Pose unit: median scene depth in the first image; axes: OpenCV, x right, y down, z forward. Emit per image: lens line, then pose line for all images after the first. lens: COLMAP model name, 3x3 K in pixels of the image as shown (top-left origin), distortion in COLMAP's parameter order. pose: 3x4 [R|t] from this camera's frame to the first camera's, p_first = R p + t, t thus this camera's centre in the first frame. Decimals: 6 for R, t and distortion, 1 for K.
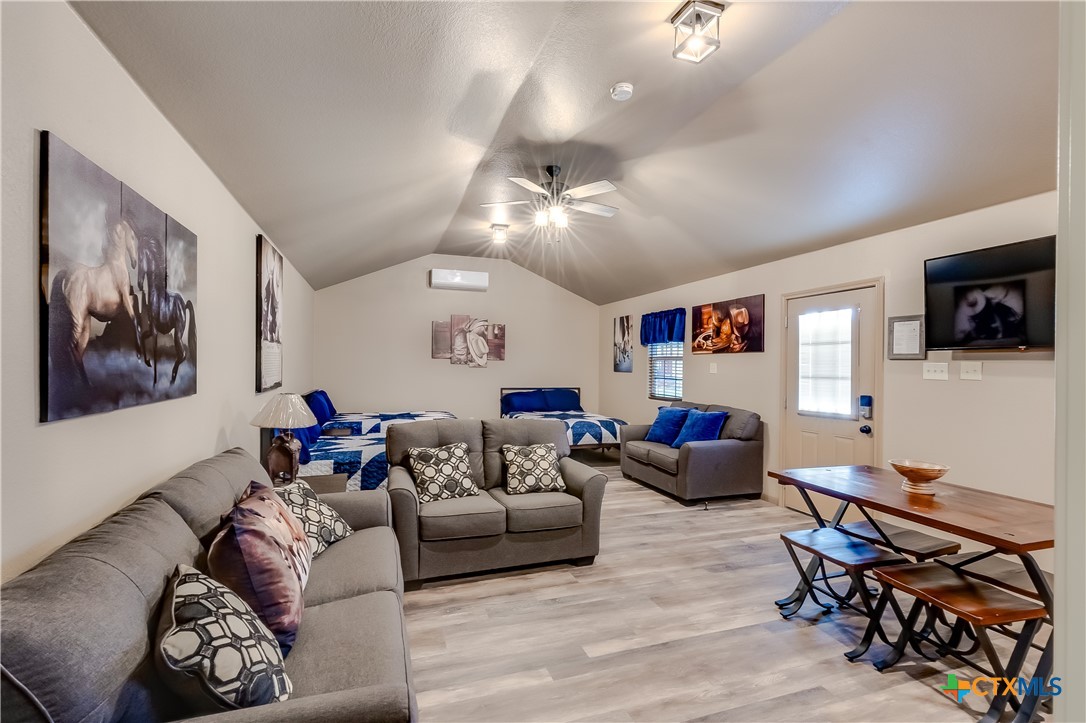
lens RADIAL K [[494.4, 0, 542.2], [0, 494.4, 361.7], [0, 0, 1]] dist [0.004086, 0.000272]
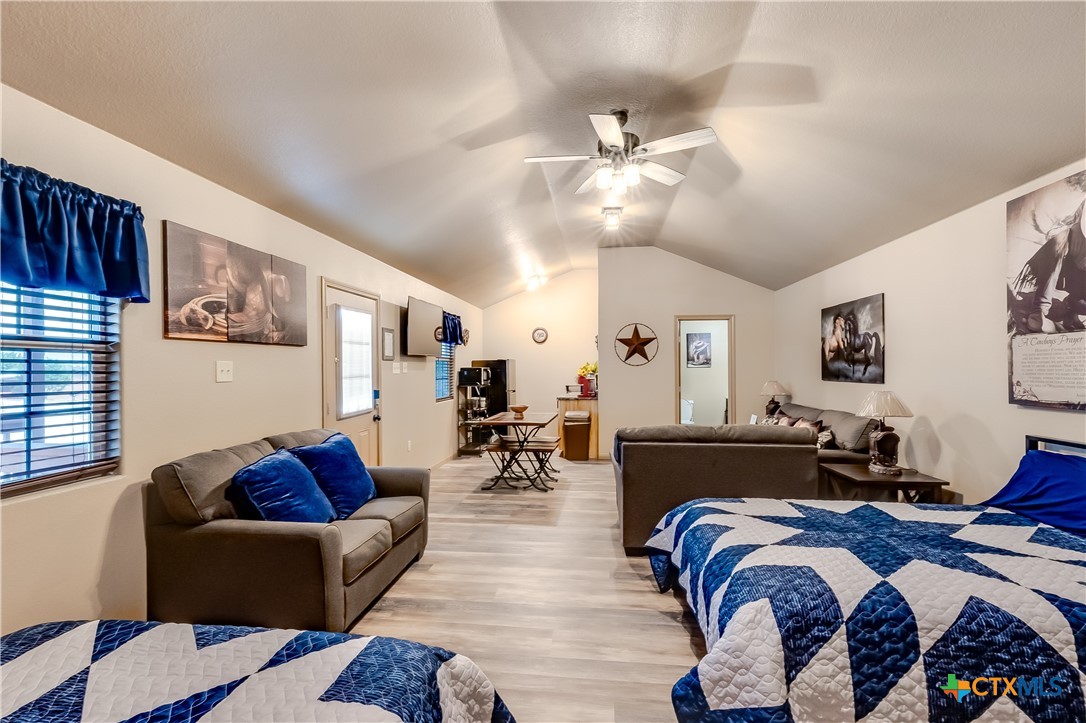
lens RADIAL K [[494.4, 0, 542.2], [0, 494.4, 366.5], [0, 0, 1]] dist [0.004086, 0.000272]
pose [[-0.902331, -0.007114, 0.430986, -0.167585], [-0.007569, 0.999971, 0.000658, 0.005990], [-0.430978, -0.002668, -0.902359, 1.404470]]
